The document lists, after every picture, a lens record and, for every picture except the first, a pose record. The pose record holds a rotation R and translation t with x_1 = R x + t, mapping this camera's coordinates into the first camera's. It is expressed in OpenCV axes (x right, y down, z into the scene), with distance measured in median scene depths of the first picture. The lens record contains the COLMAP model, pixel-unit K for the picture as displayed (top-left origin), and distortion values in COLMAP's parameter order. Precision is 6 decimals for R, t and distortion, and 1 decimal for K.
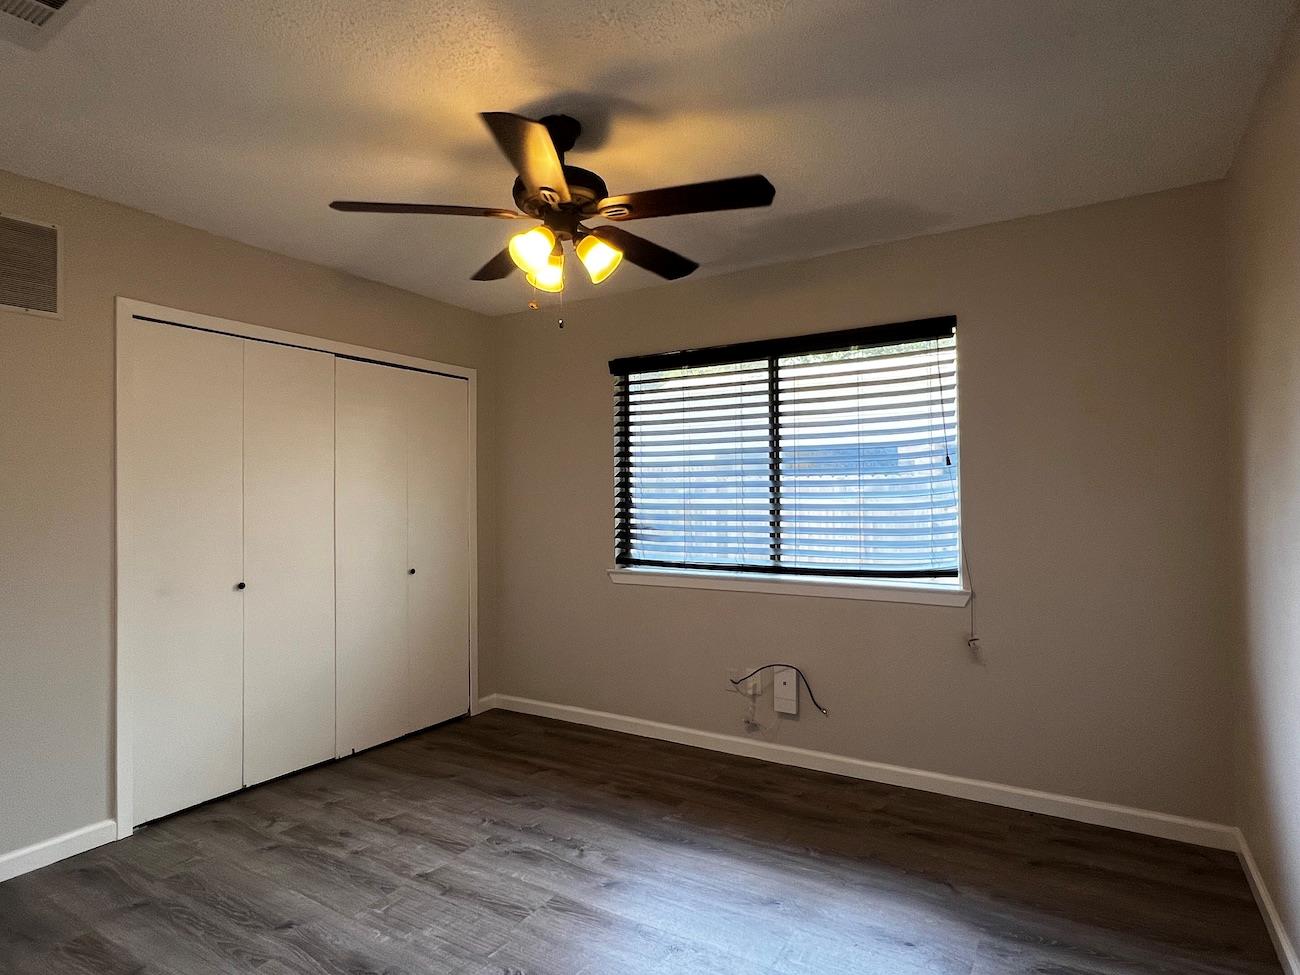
lens RADIAL K [[719.2, 0, 641.2], [0, 719.2, 491.1], [0, 0, 1]] dist [-0.014944, -0.002084]
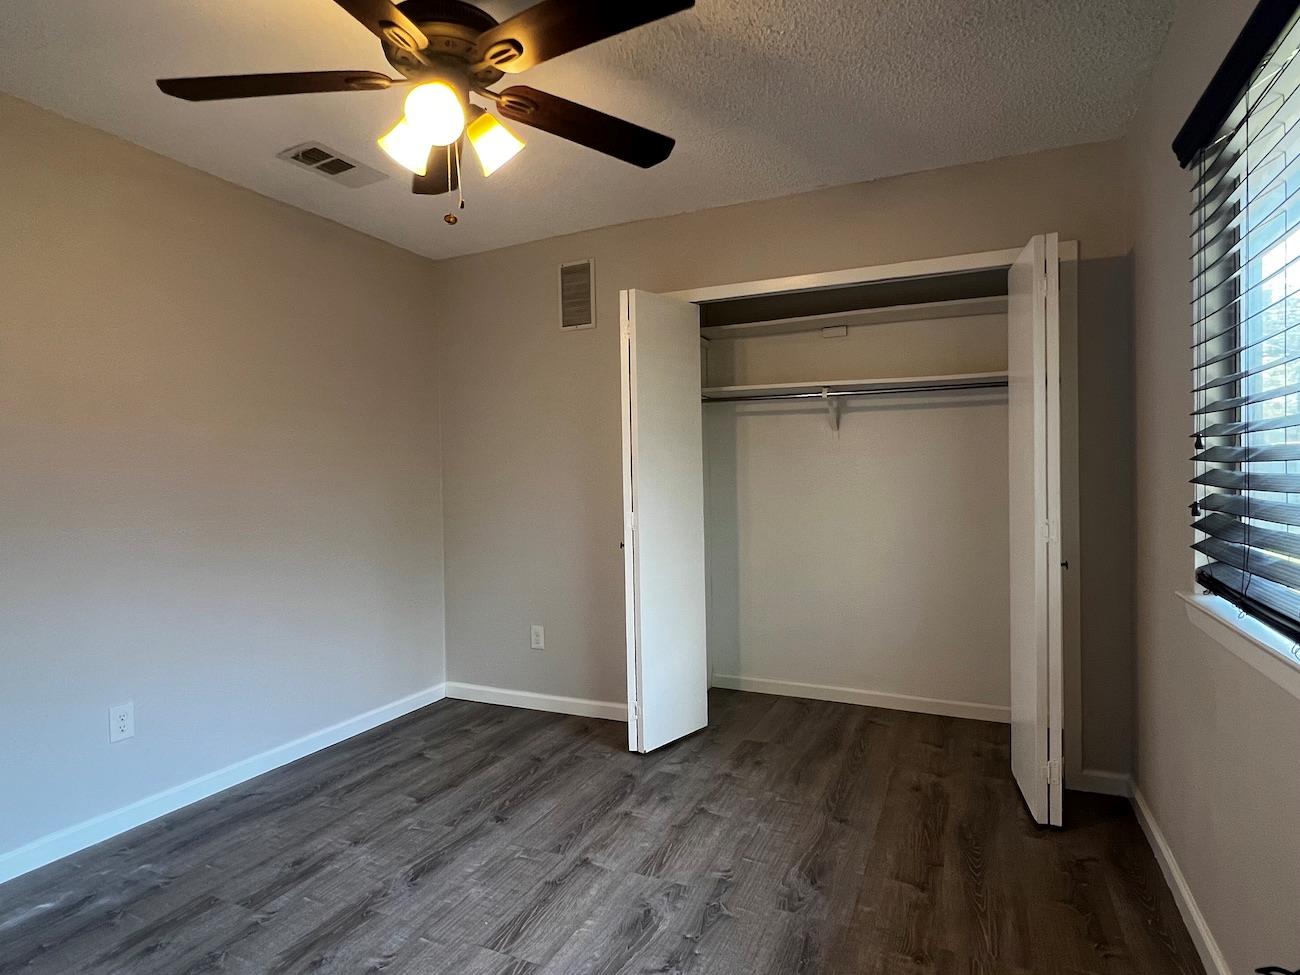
lens RADIAL K [[719.2, 0, 657.3], [0, 719.2, 481.5], [0, 0, 1]] dist [-0.014944, -0.002084]
pose [[0.133075, 0.016092, -0.990975, 0.562954], [0.016971, 0.999685, 0.018513, 0.031465], [0.990961, -0.019281, 0.132760, 0.902284]]
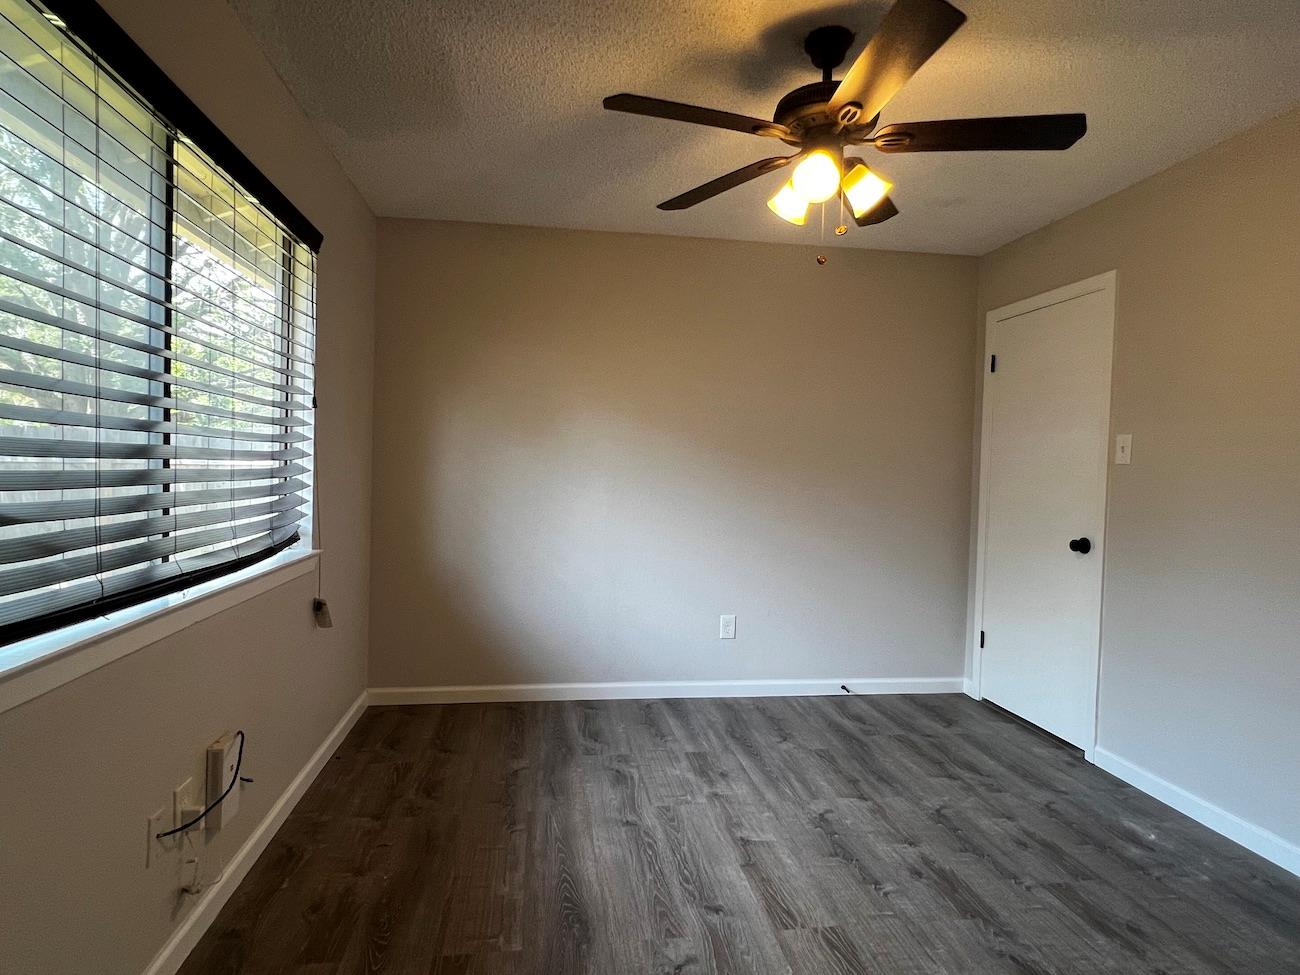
lens RADIAL K [[719.2, 0, 639.7], [0, 719.2, 484.6], [0, 0, 1]] dist [-0.014944, -0.002084]
pose [[-0.631889, -0.029558, 0.774495, -0.559526], [-0.020496, 0.999560, 0.021426, 0.032730], [-0.774788, -0.002336, -0.632217, 1.435348]]
